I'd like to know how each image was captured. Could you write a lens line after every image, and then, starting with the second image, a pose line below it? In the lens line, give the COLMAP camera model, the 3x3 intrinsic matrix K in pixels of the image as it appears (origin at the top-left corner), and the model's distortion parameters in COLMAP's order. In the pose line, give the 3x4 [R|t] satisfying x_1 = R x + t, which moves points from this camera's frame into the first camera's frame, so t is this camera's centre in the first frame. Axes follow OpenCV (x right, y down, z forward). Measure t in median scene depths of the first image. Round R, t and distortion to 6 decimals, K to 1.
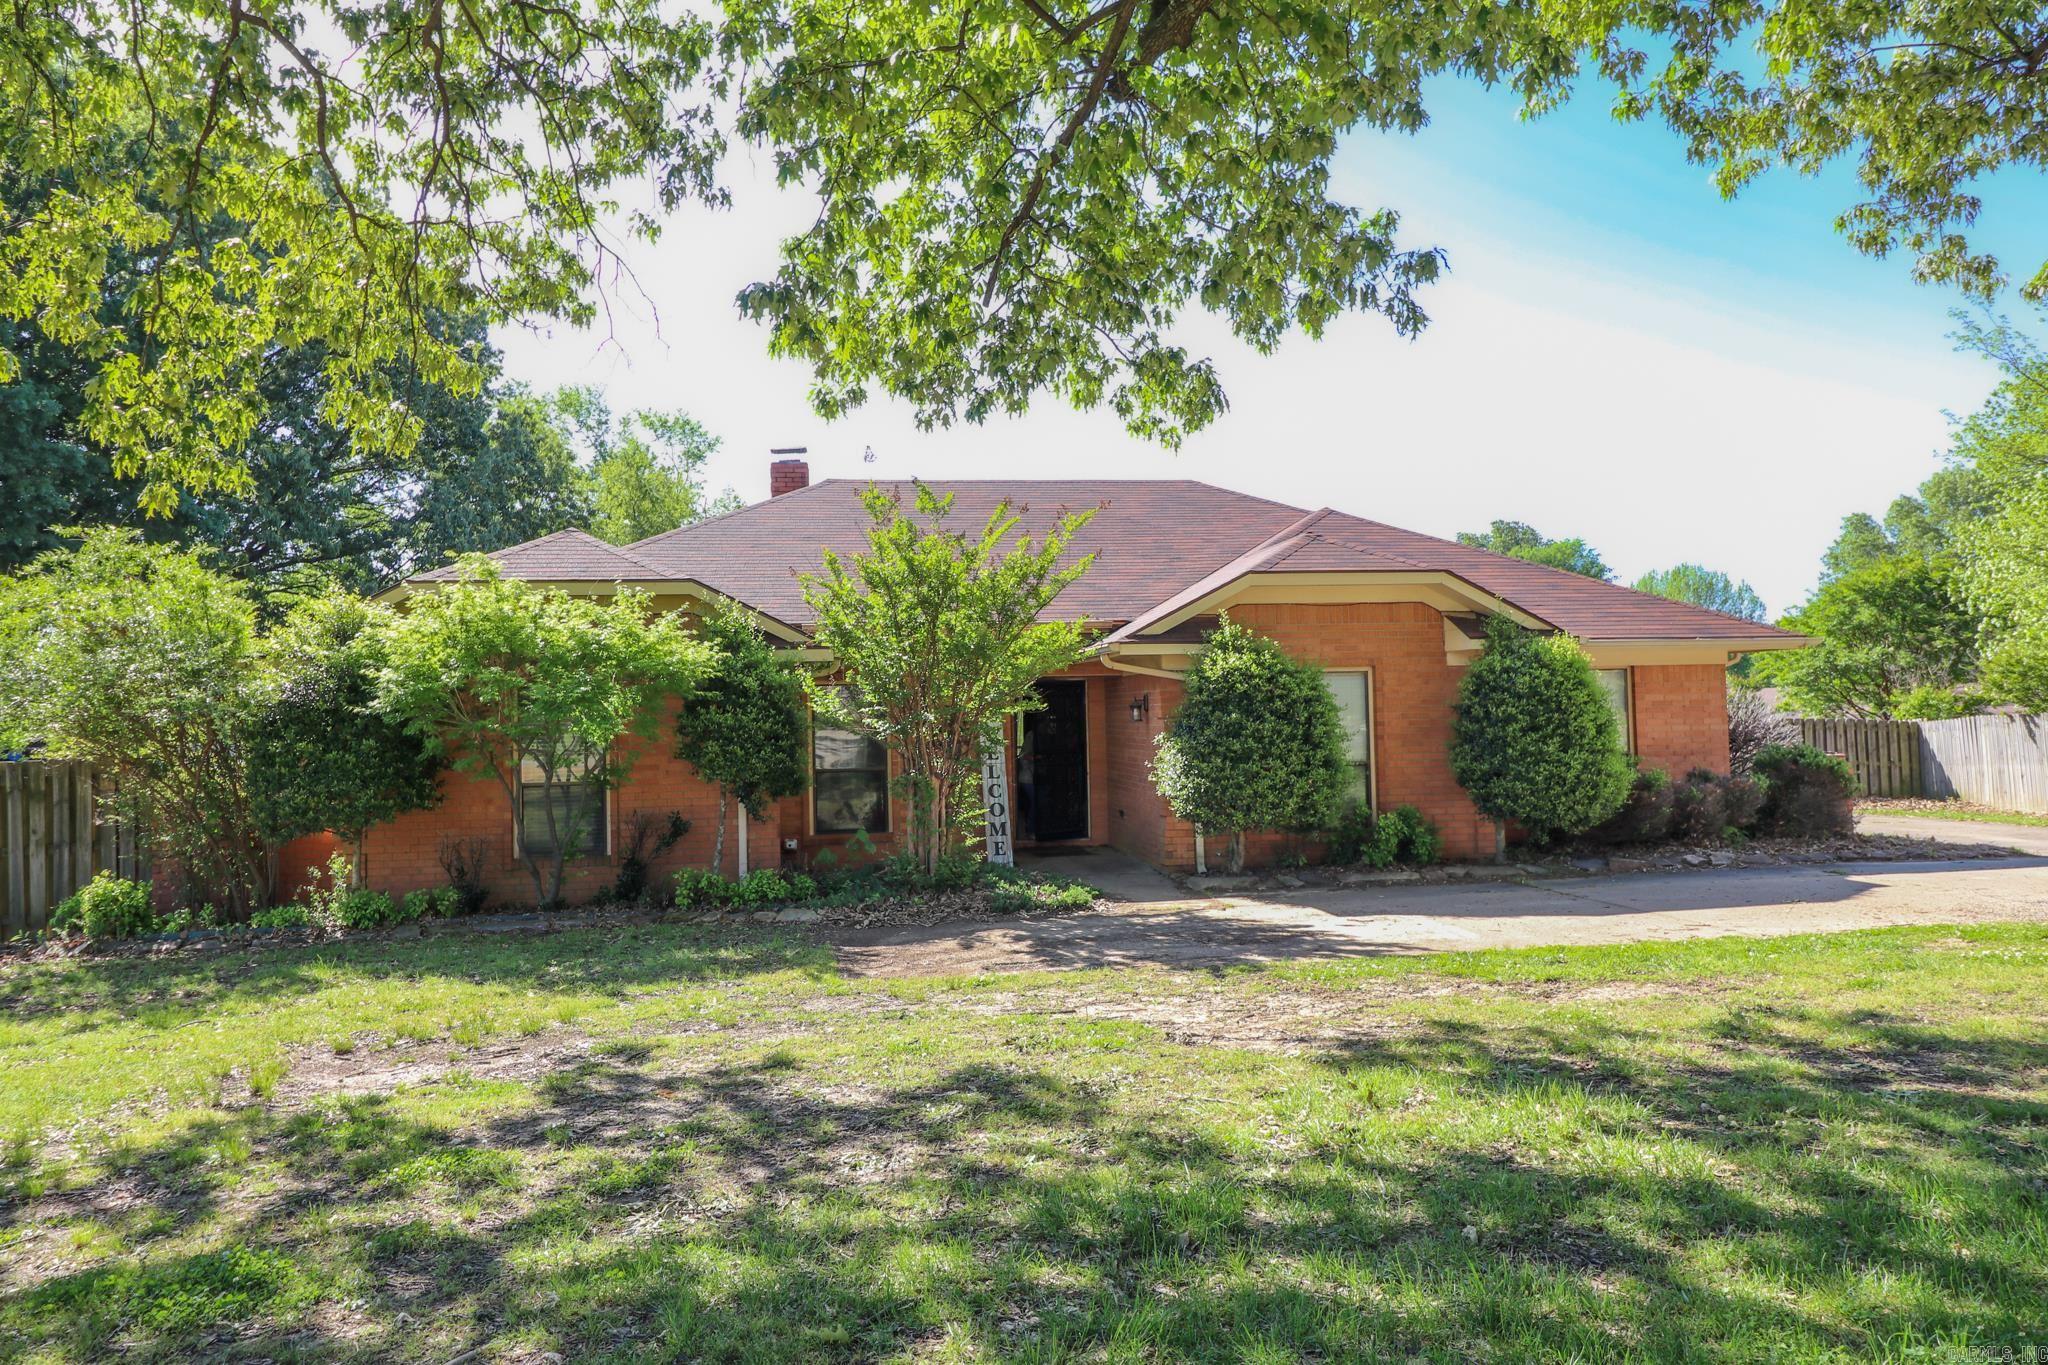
lens RADIAL K [[1395.6, 0, 1024.7], [0, 1395.6, 679.6], [0, 0, 1]] dist [0.004382, 0.000012]
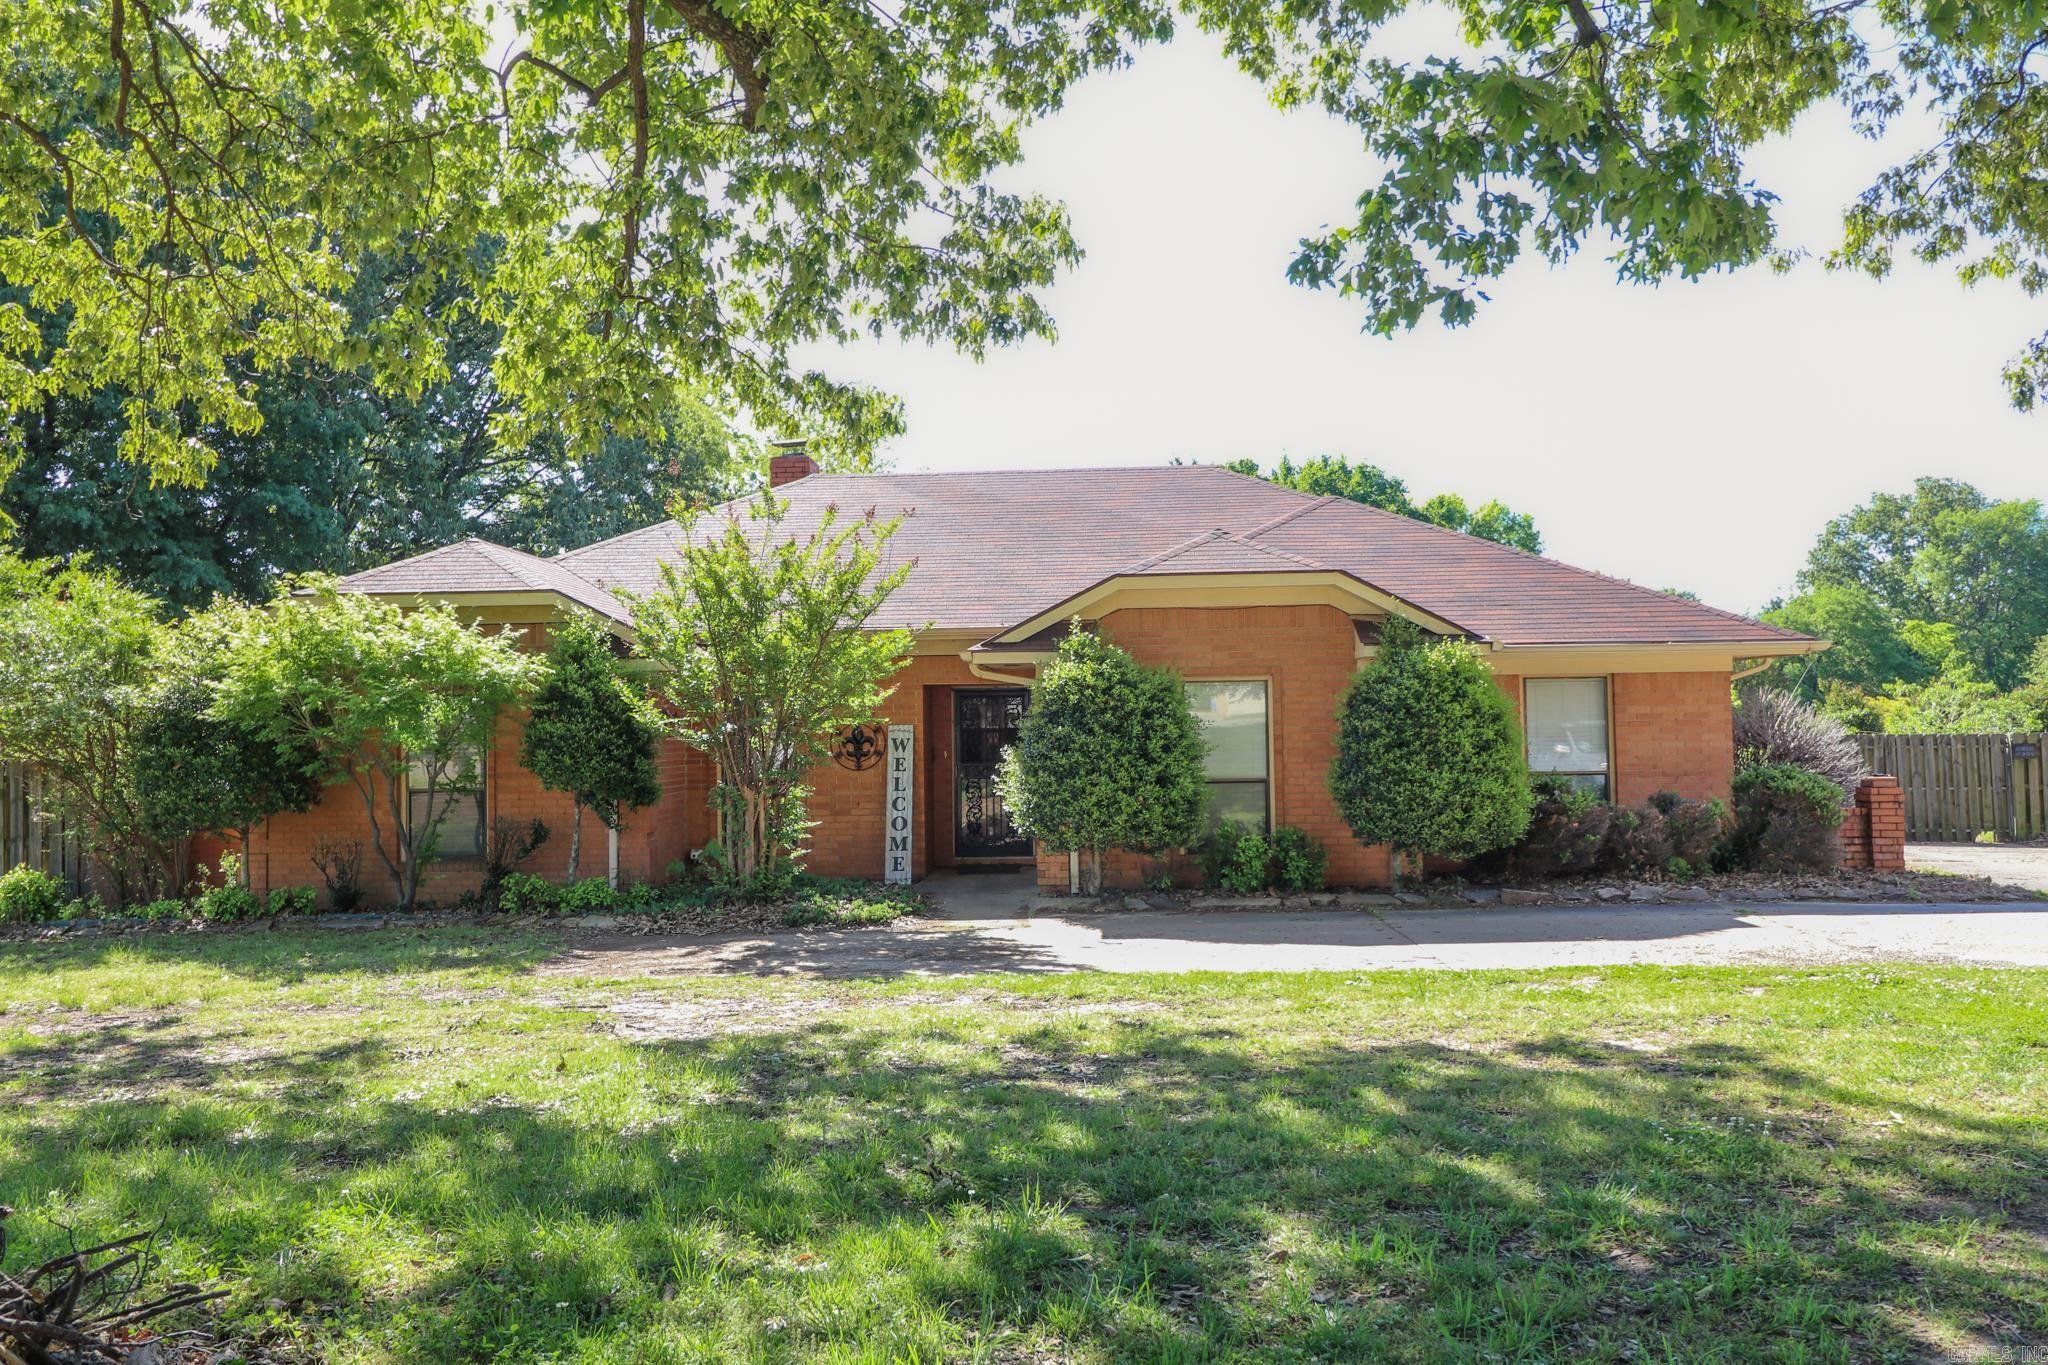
lens RADIAL K [[1623.6, 0, 1018.9], [0, 1623.6, 687.8], [0, 0, 1]] dist [0.013577, 0.006960]
pose [[0.979663, 0.001709, -0.200642, 0.339346], [-0.000454, 0.999980, 0.006299, -0.008667], [0.200649, -0.006080, 0.979644, -0.092098]]
